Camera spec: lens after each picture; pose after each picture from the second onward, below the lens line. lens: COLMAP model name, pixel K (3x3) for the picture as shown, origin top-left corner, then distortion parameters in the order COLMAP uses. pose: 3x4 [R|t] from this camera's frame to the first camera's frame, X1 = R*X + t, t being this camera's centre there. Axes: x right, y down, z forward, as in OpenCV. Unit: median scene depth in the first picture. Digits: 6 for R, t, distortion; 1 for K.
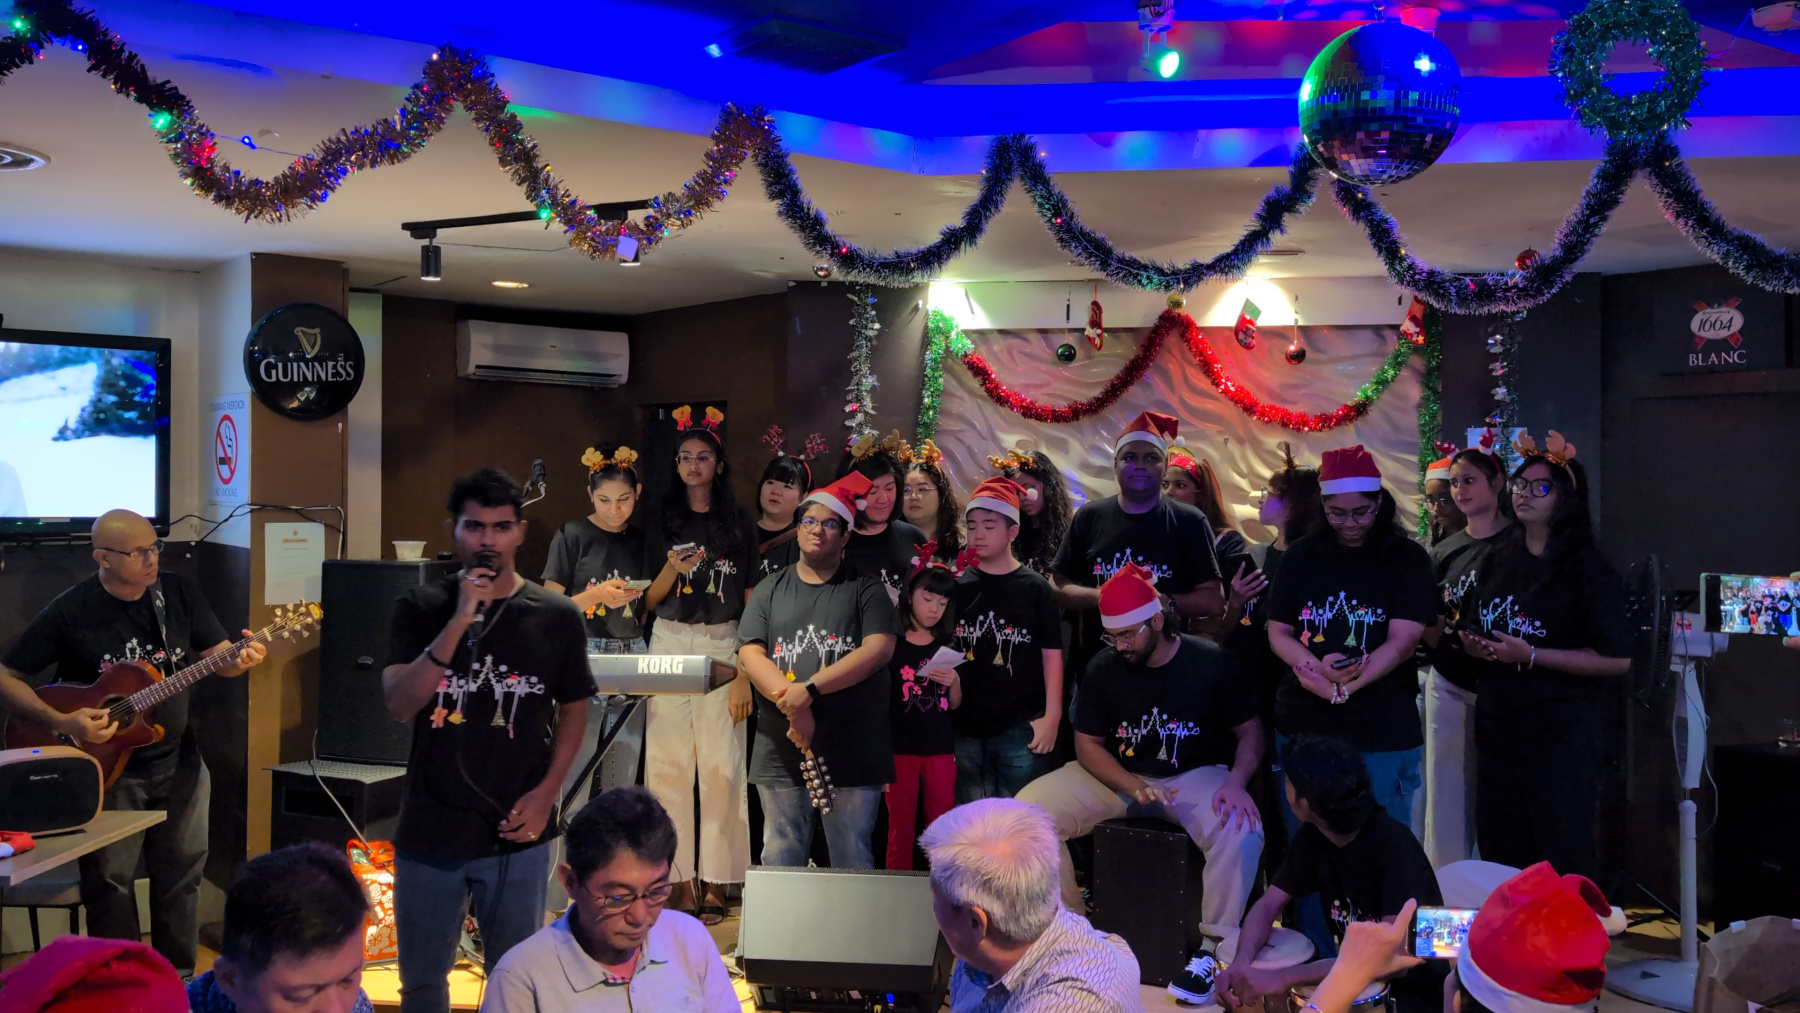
lens RADIAL K [[1583.1, 0, 900.0], [0, 1583.1, 506.5], [0, 0, 1]] dist [0.037002, -0.054680]
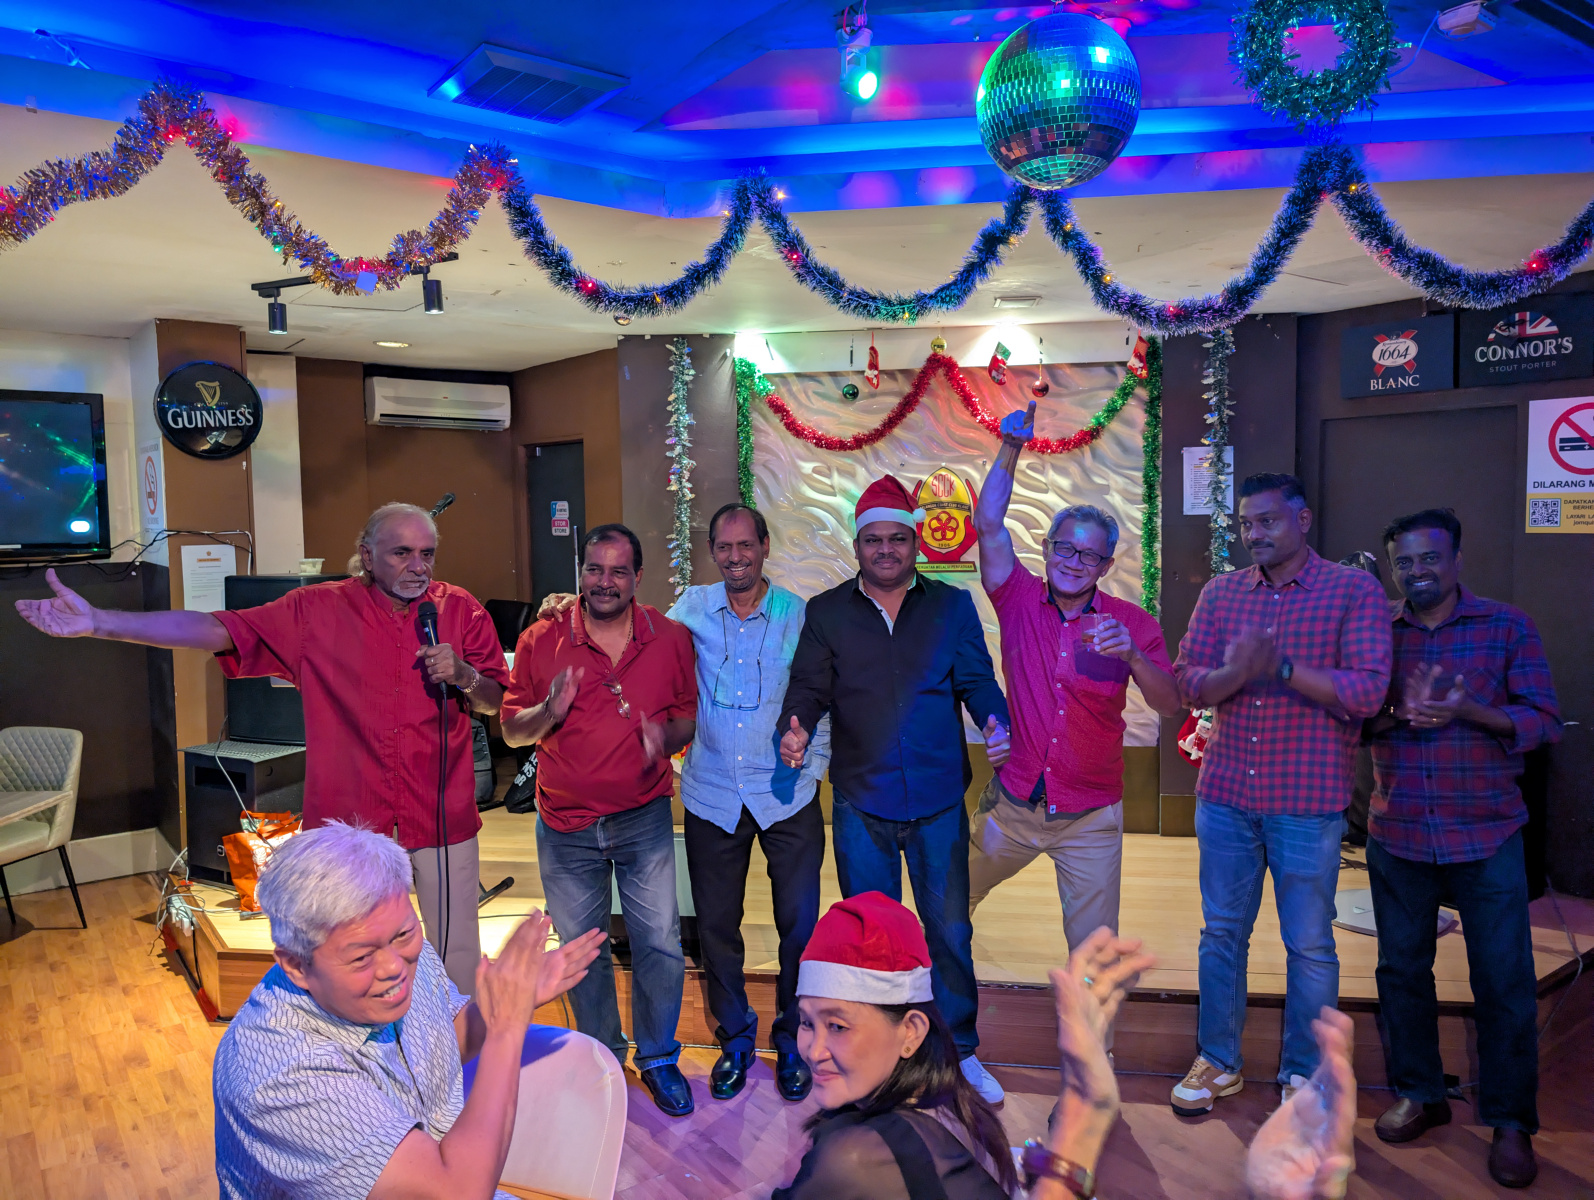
lens RADIAL K [[1122.6, 0, 797.0], [0, 1122.6, 600.0], [0, 0, 1]] dist [0.003135, -0.007906]
pose [[0.999793, -0.017616, -0.010168, 0.074914], [0.018269, 0.997510, 0.068125, 0.001677], [0.008943, -0.068297, 0.997625, 0.152258]]
